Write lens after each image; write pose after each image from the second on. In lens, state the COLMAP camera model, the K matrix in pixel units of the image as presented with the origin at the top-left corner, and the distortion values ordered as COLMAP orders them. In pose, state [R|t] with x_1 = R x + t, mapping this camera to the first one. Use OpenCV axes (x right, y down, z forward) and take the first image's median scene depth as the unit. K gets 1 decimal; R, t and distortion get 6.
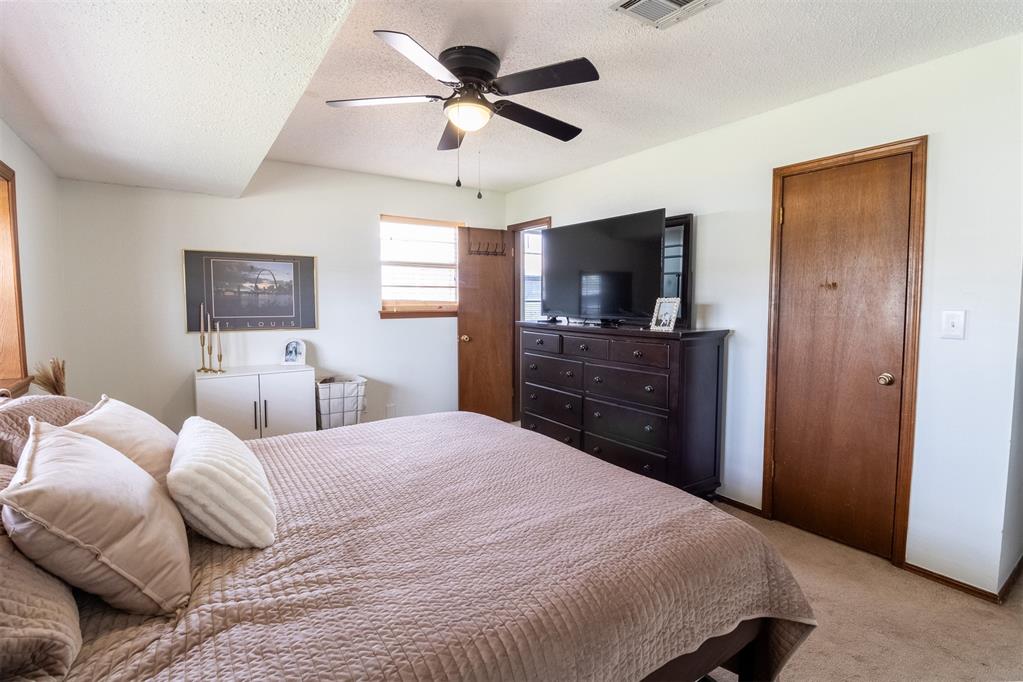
lens RADIAL K [[480.7, 0, 511.6], [0, 480.7, 339.6], [0, 0, 1]] dist [-0.001744, -0.000164]
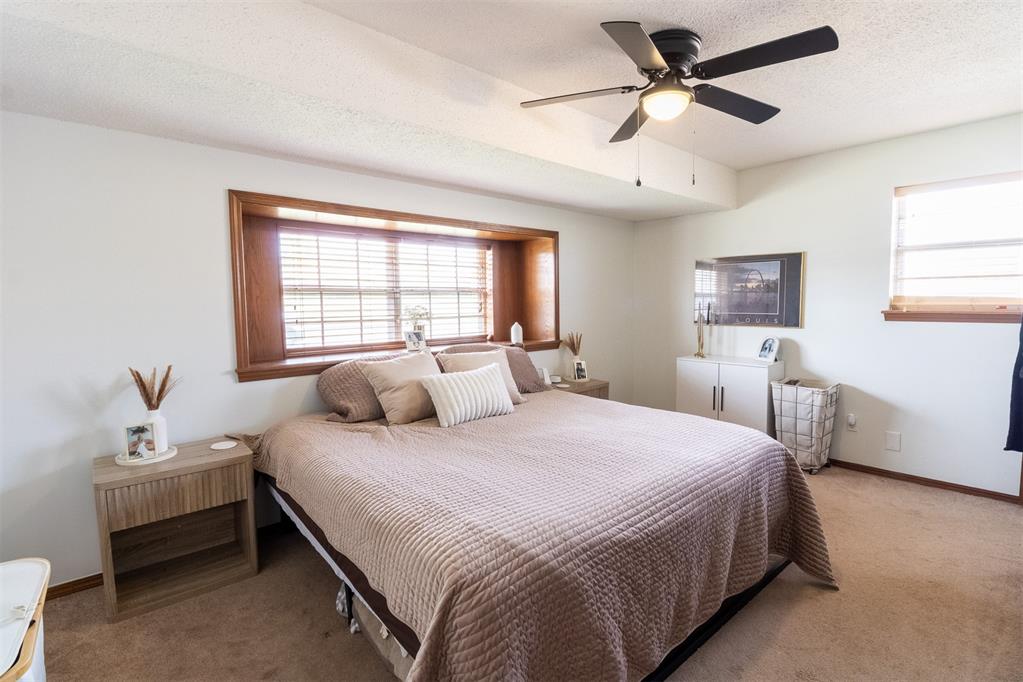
lens RADIAL K [[480.7, 0, 511.9], [0, 480.7, 338.0], [0, 0, 1]] dist [-0.001744, -0.000164]
pose [[0.112589, 0.076438, -0.990697, 0.493055], [-0.072150, 0.995034, 0.068573, -0.027583], [0.991019, 0.063758, 0.117544, 0.334809]]
